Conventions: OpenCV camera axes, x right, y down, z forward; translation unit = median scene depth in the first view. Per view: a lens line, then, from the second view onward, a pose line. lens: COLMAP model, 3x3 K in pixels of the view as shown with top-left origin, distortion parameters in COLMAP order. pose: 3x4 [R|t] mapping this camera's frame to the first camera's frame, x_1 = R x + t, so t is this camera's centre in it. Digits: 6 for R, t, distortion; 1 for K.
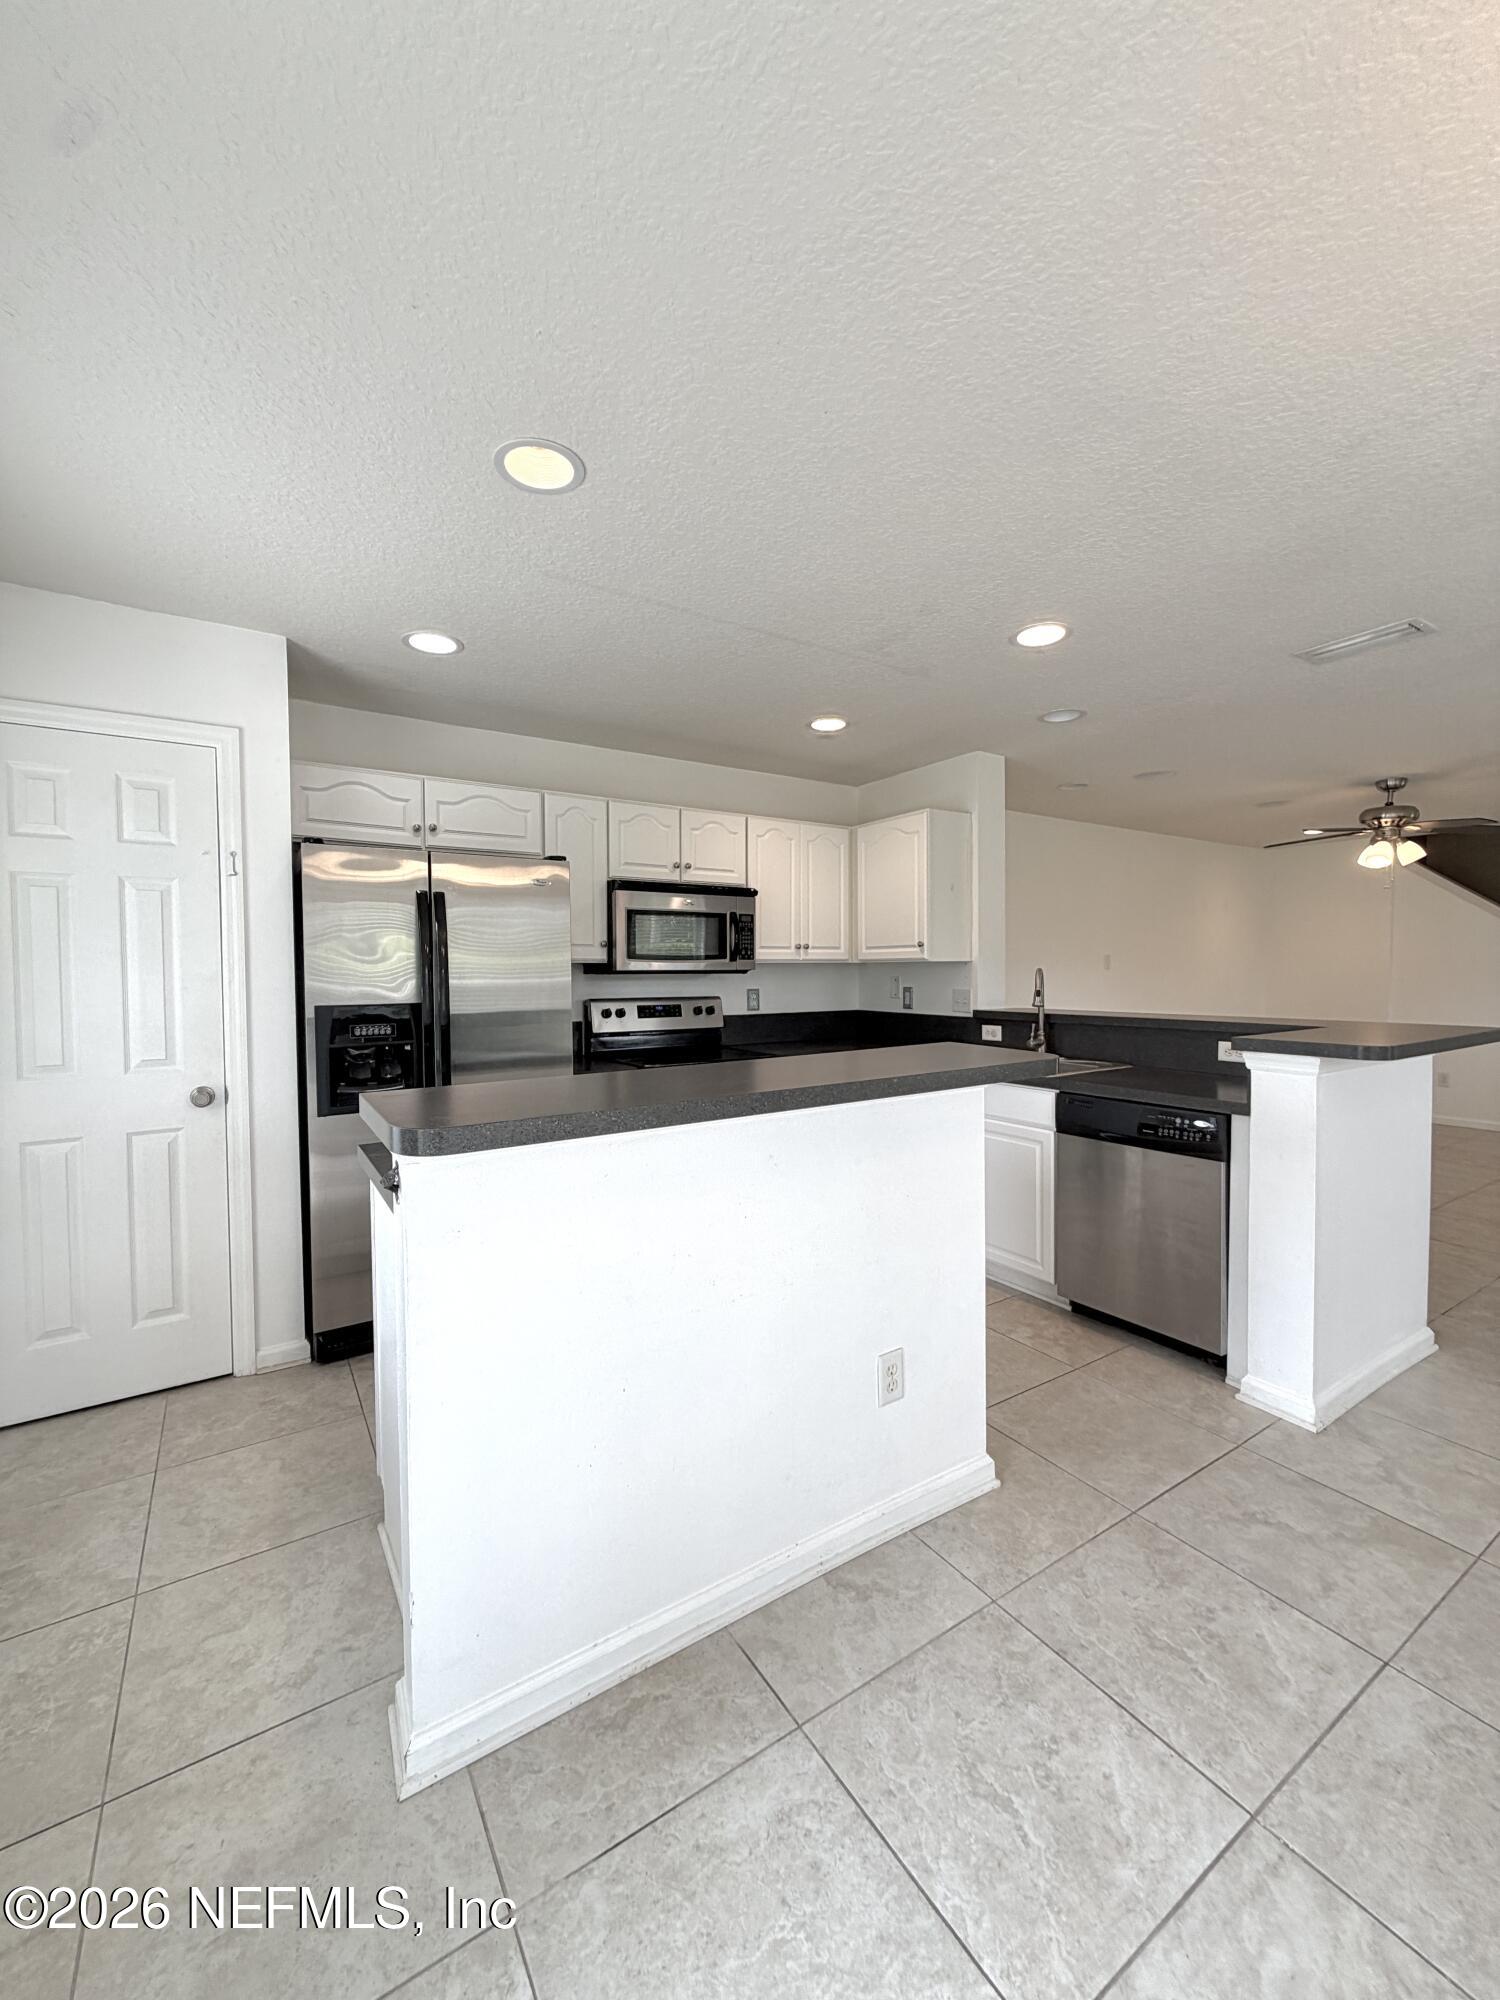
lens RADIAL K [[796.4, 0, 744.4], [0, 796.4, 991.3], [0, 0, 1]] dist [-0.001576, 0.000348]
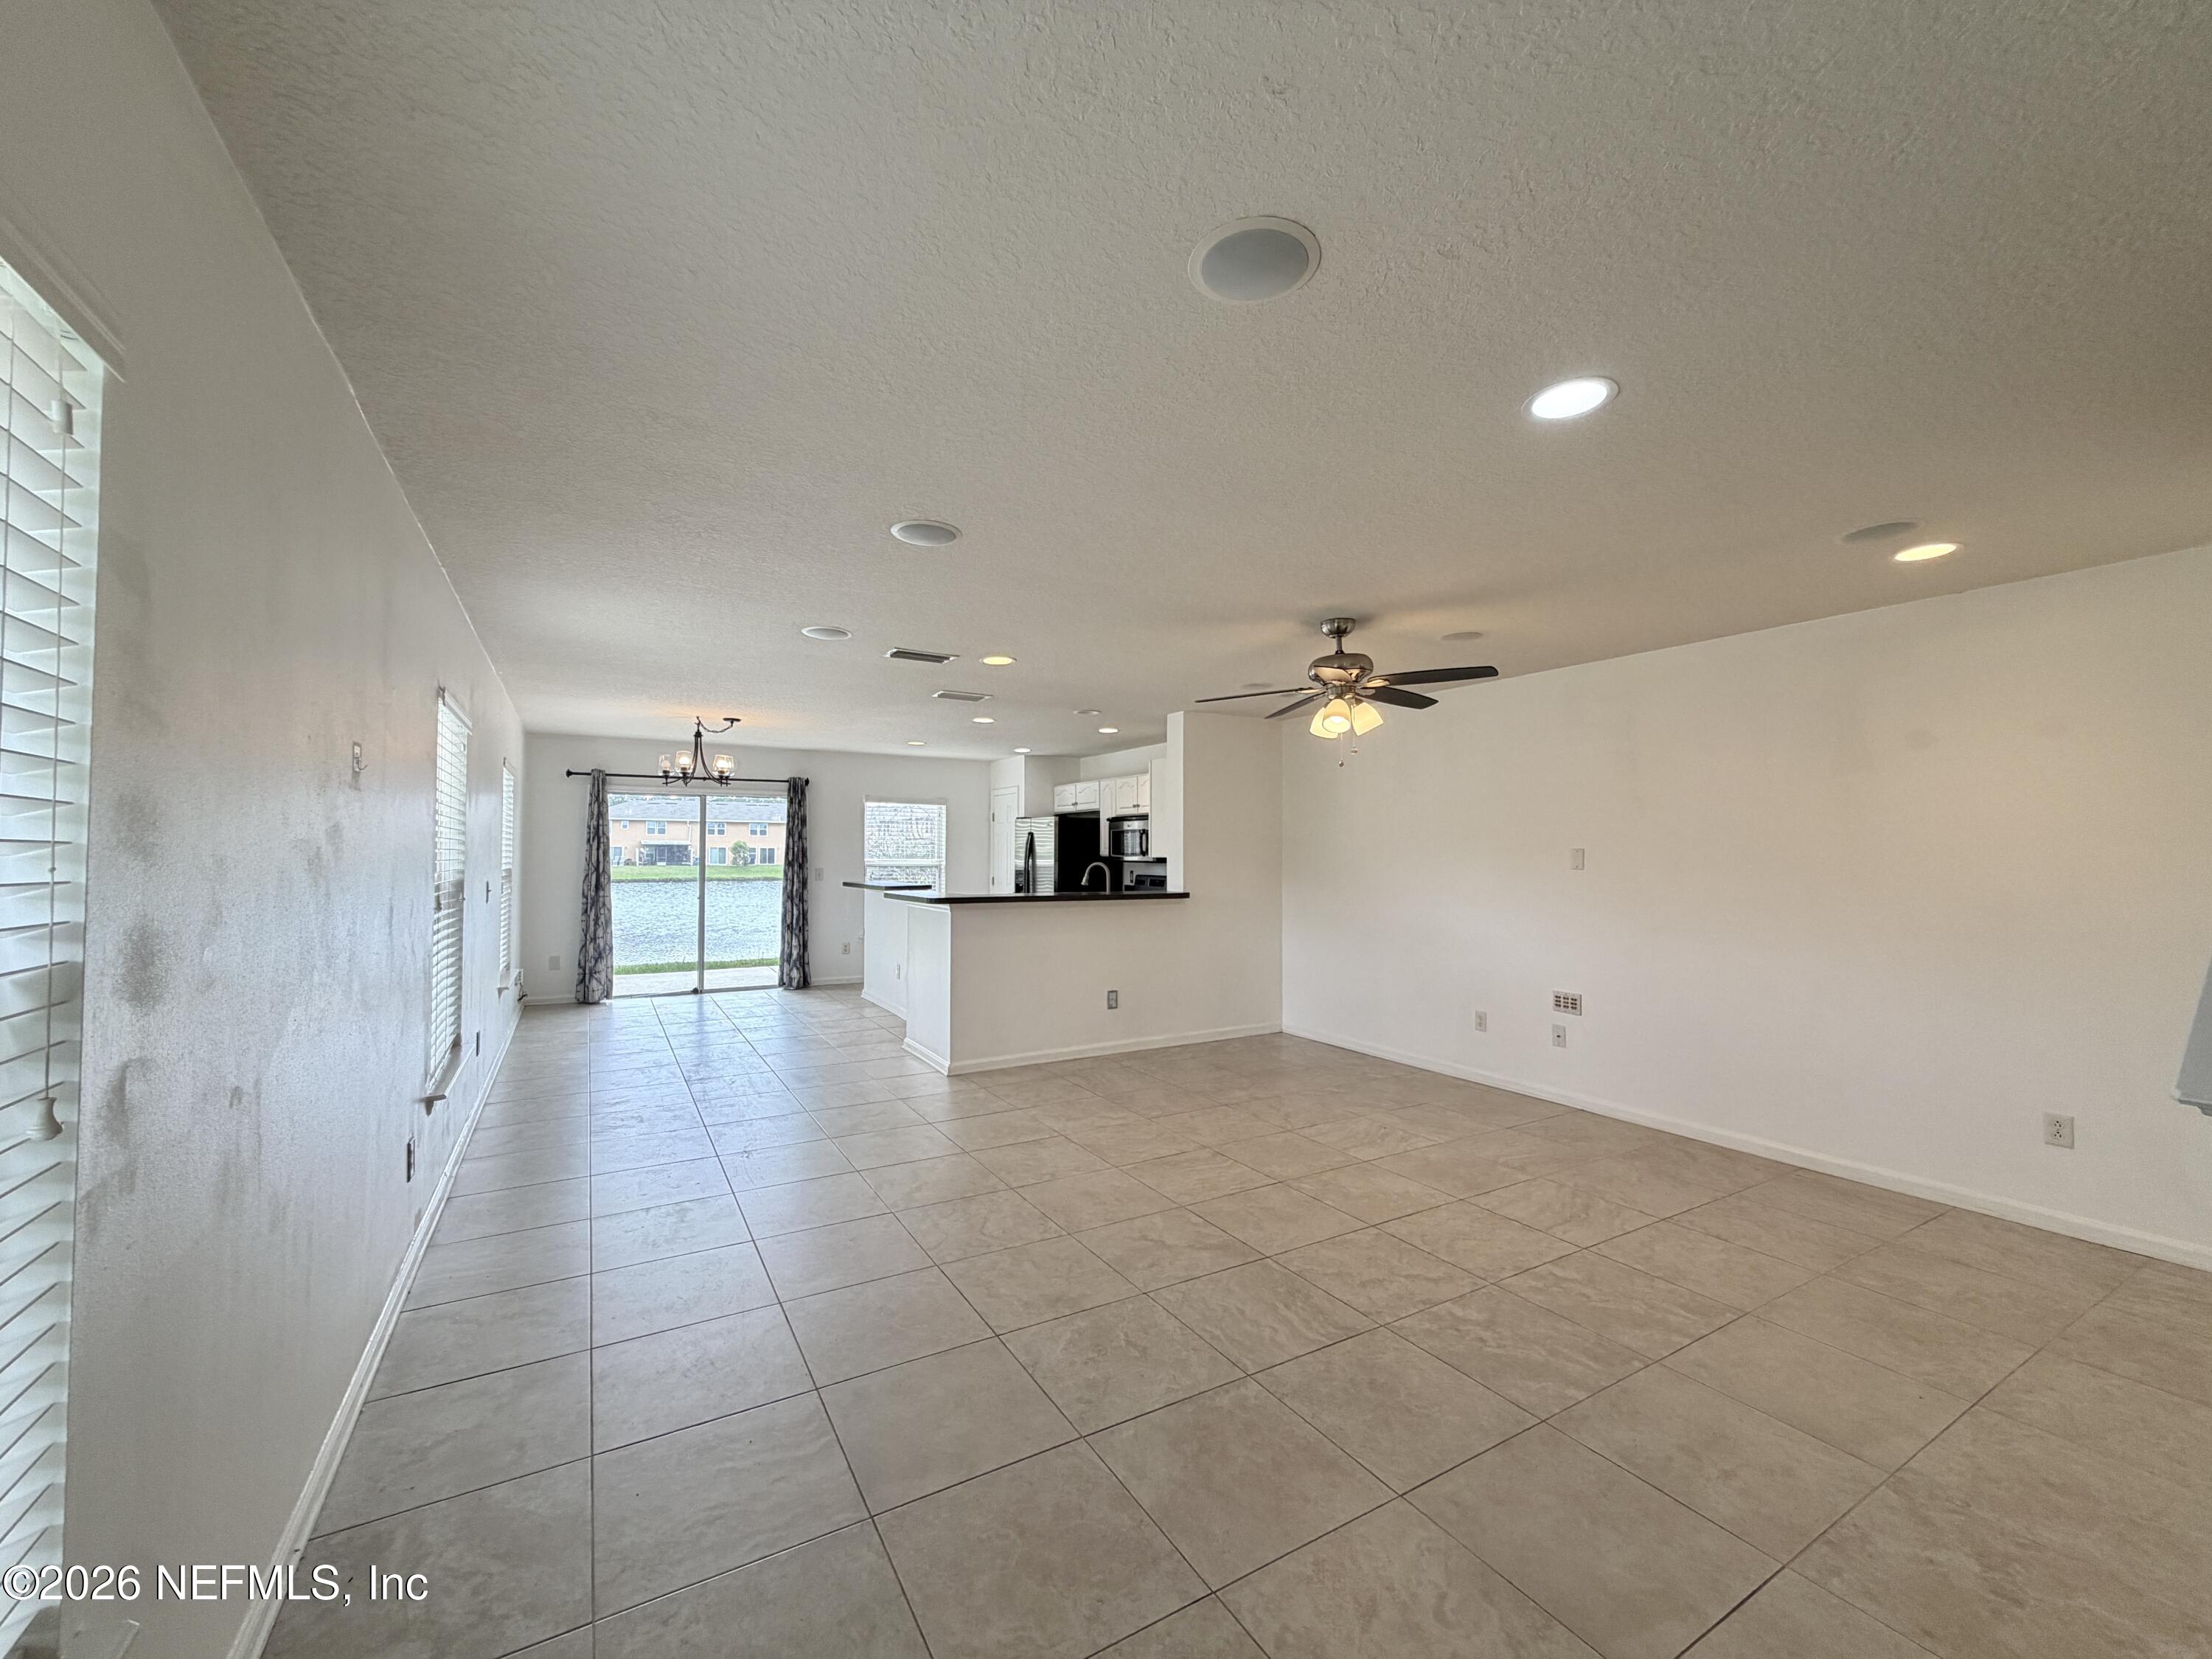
lens RADIAL K [[880.9, 0, 1098.9], [0, 880.9, 834.2], [0, 0, 1]] dist [-0.001576, 0.000348]
pose [[-0.043392, -0.016484, -0.998922, 2.007860], [-0.031872, 0.999378, -0.015107, -0.053982], [0.998550, 0.031182, -0.043891, 0.994484]]
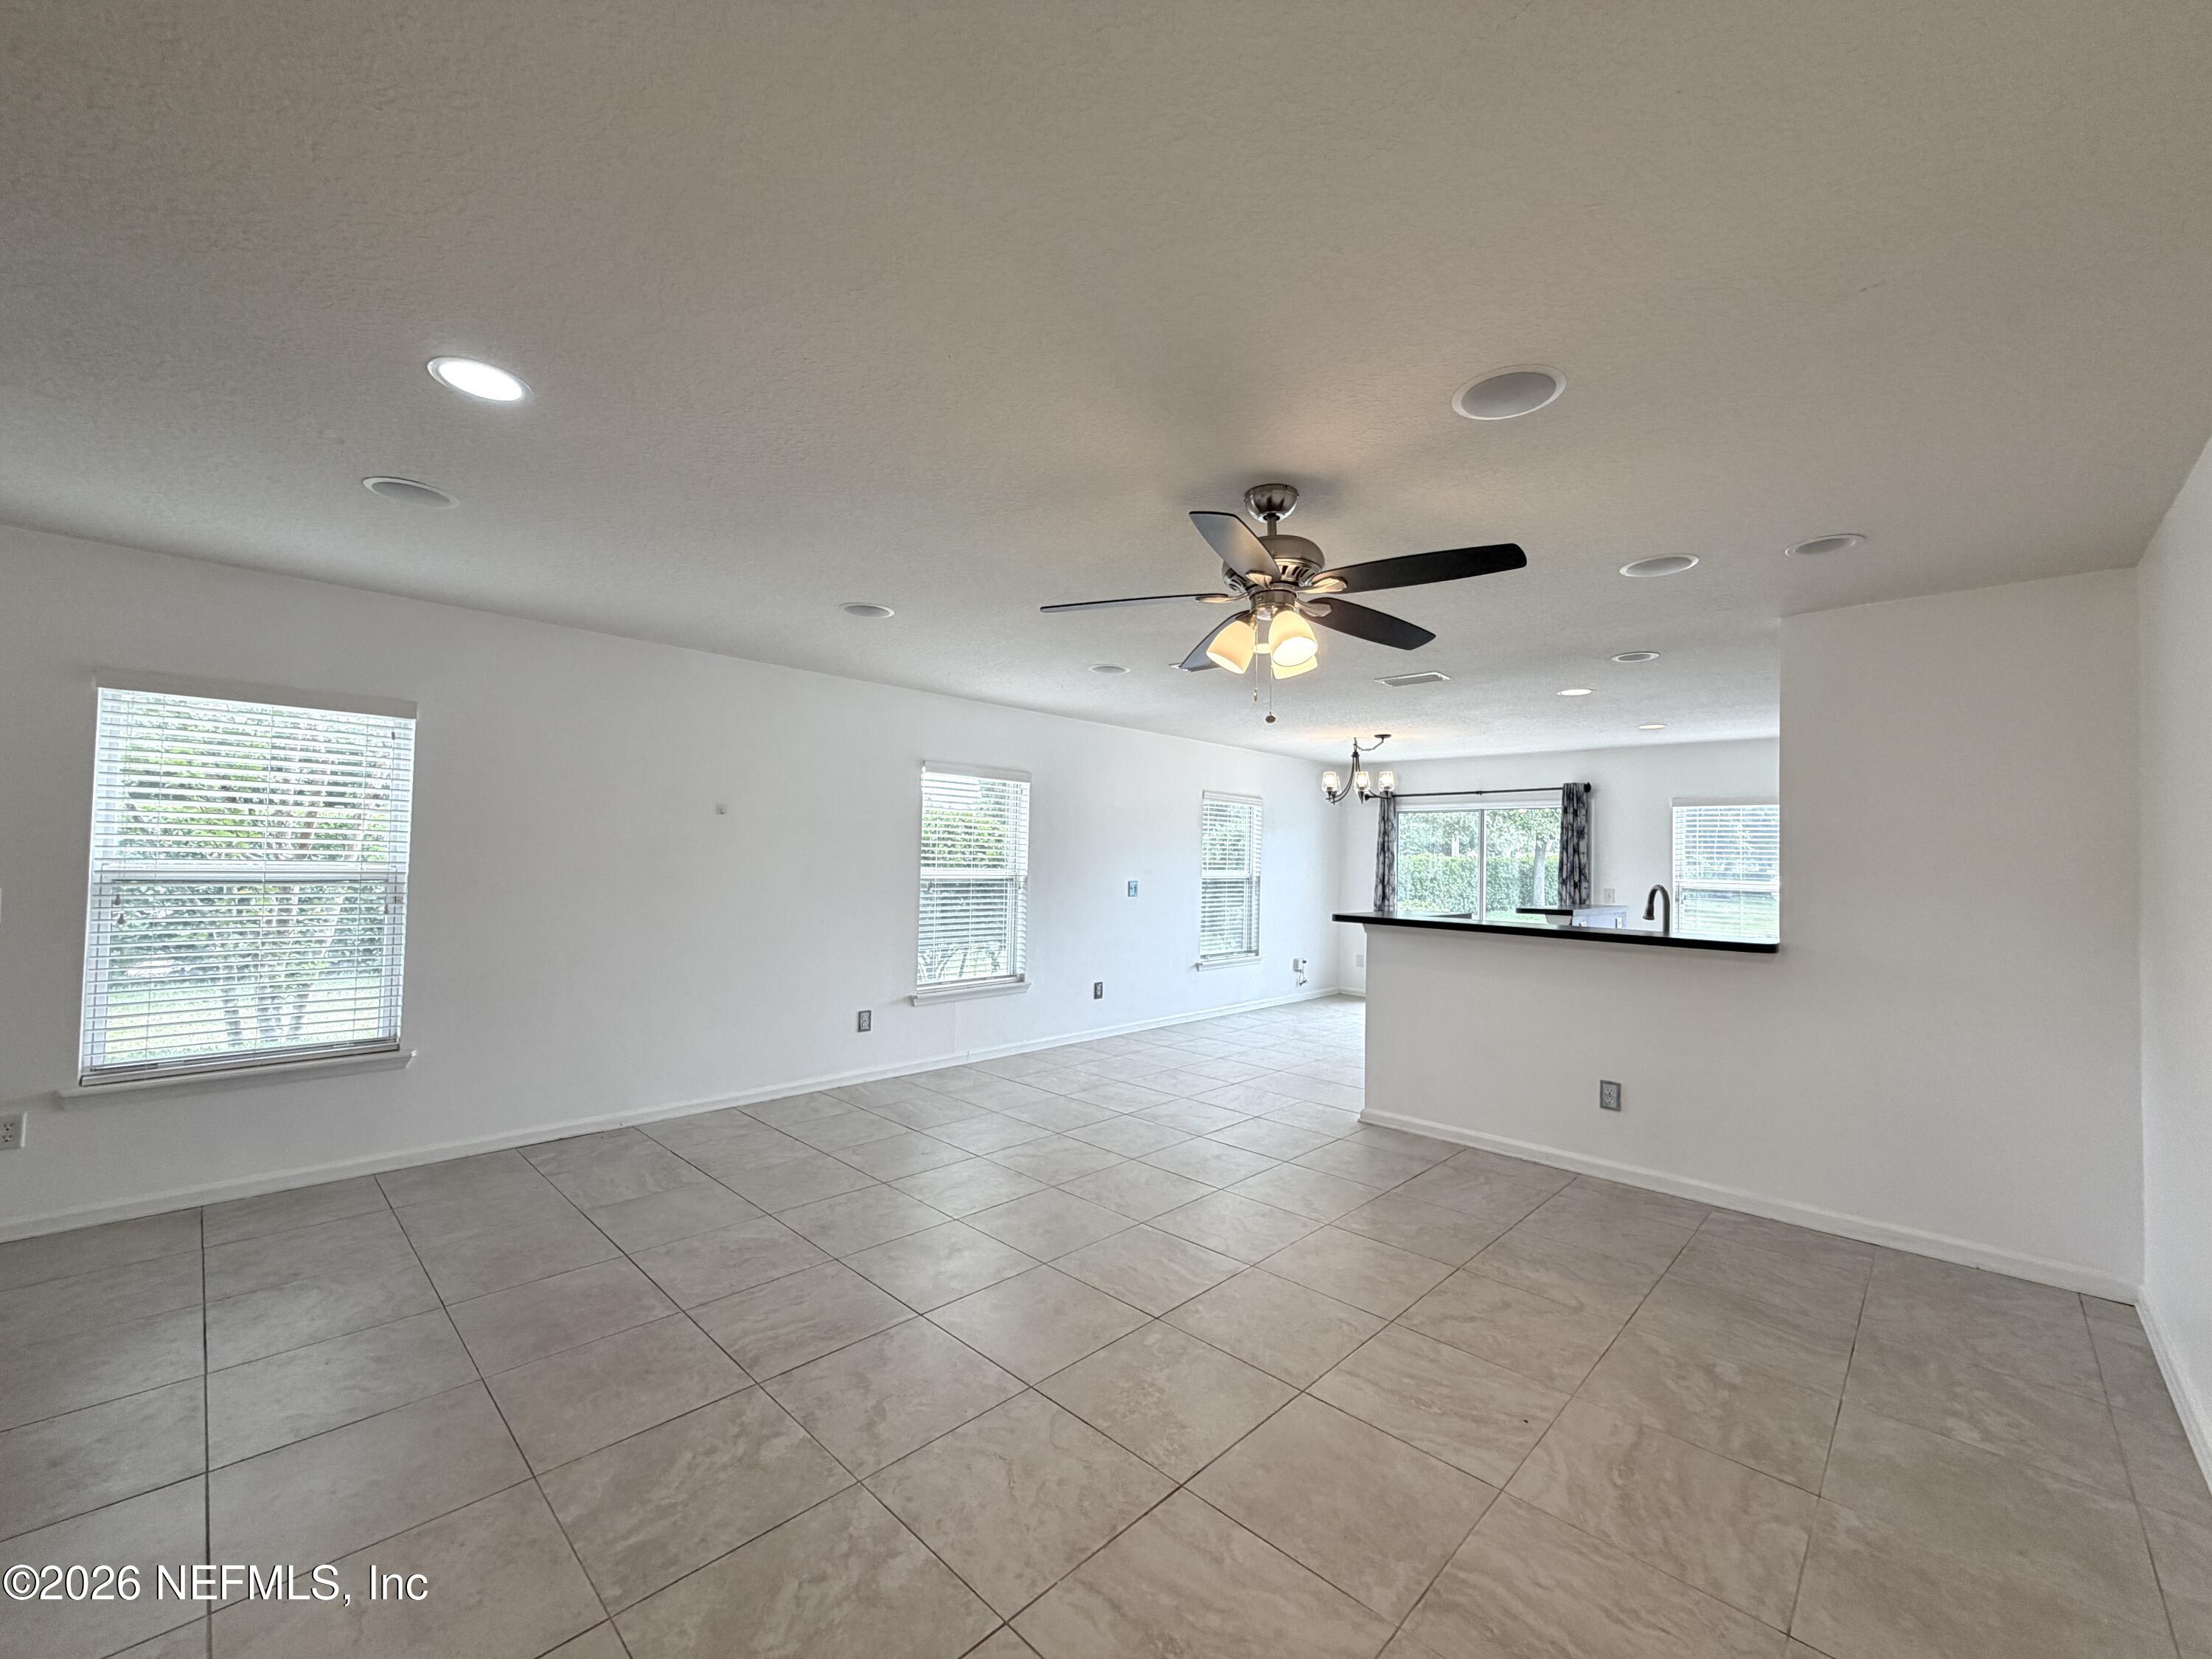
lens RADIAL K [[880.9, 0, 1098.9], [0, 880.9, 834.2], [0, 0, 1]] dist [-0.001576, 0.000348]
pose [[-0.973697, -0.021821, -0.226799, 1.250874], [-0.022673, 0.999742, 0.001153, -0.073975], [0.226716, 0.006265, -0.973941, 1.811820]]
